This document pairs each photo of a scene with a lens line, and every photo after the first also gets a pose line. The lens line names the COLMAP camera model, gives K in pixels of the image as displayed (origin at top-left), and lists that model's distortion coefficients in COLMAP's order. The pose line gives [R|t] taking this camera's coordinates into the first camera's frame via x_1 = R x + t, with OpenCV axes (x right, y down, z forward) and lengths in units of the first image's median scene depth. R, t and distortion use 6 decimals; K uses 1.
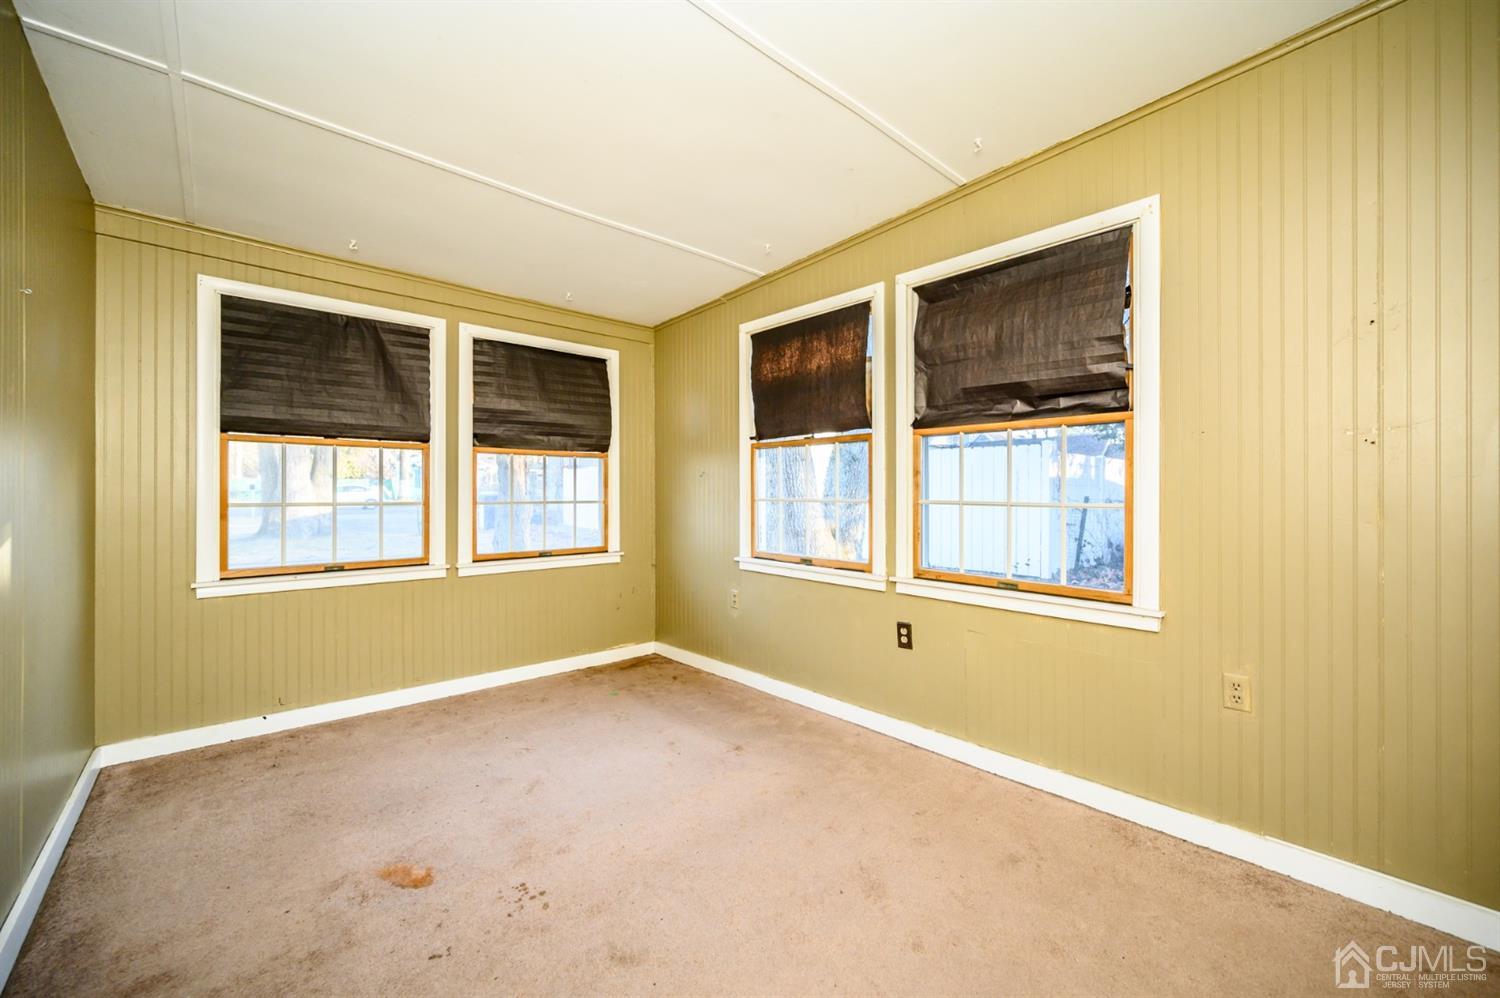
lens RADIAL K [[589.5, 0, 750.4], [0, 589.5, 488.0], [0, 0, 1]] dist [0.001641, -0.000562]
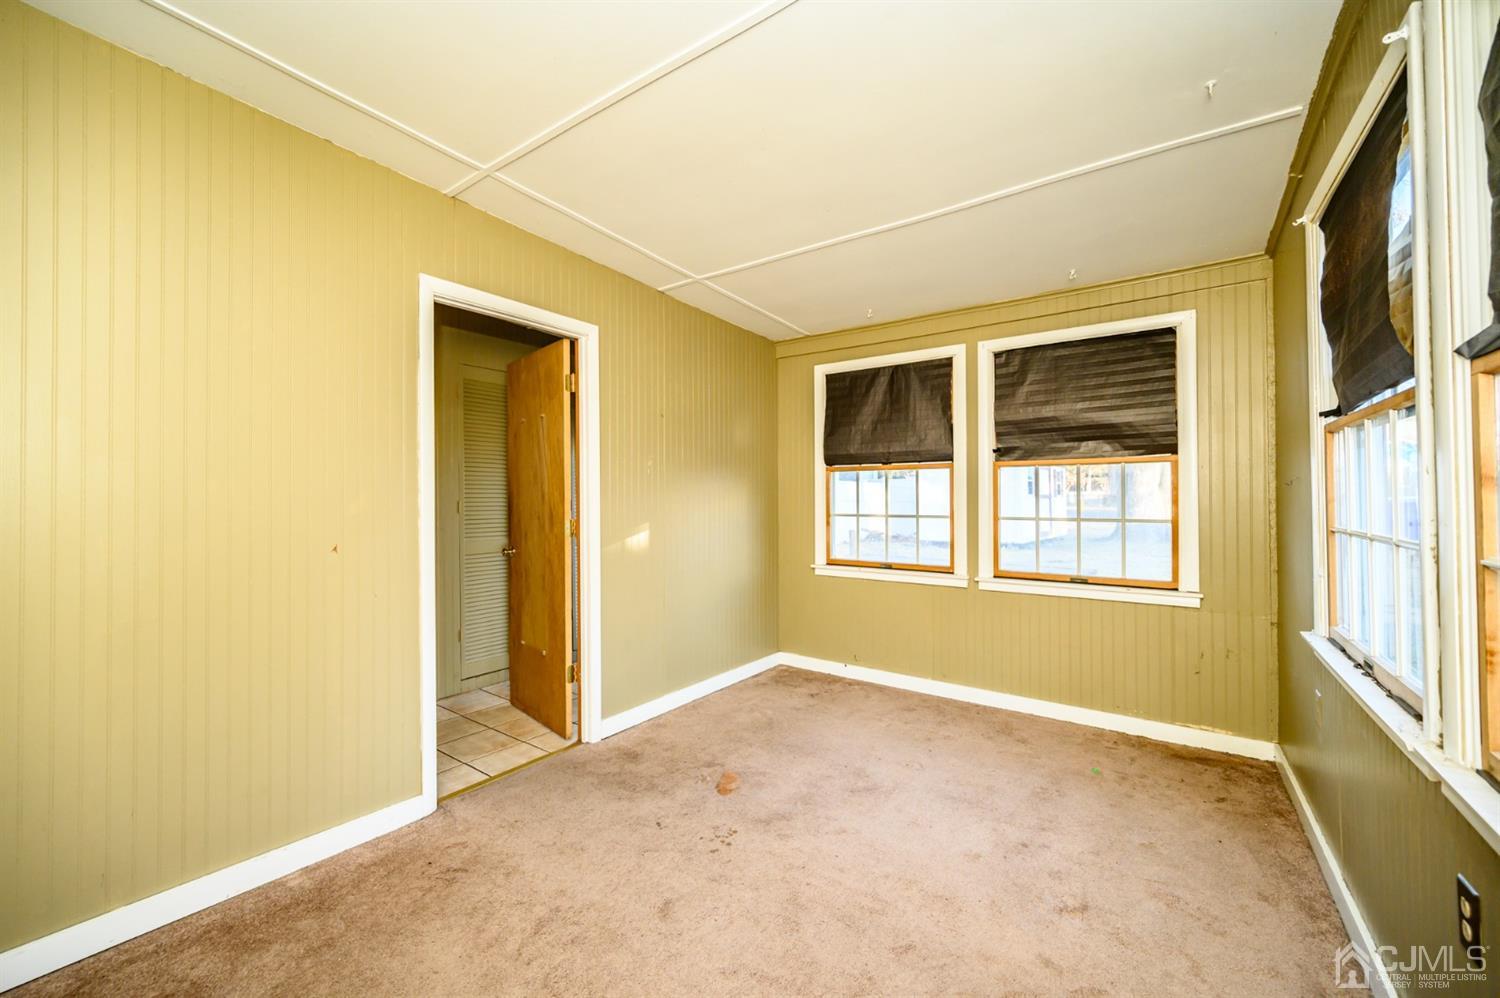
lens RADIAL K [[589.5, 0, 784.6], [0, 589.5, 501.7], [0, 0, 1]] dist [0.001641, -0.000562]
pose [[0.235908, -0.007994, -0.971742, 0.451573], [-0.000723, 0.999964, -0.008402, 0.006958], [0.971775, 0.002685, 0.235894, 0.458304]]
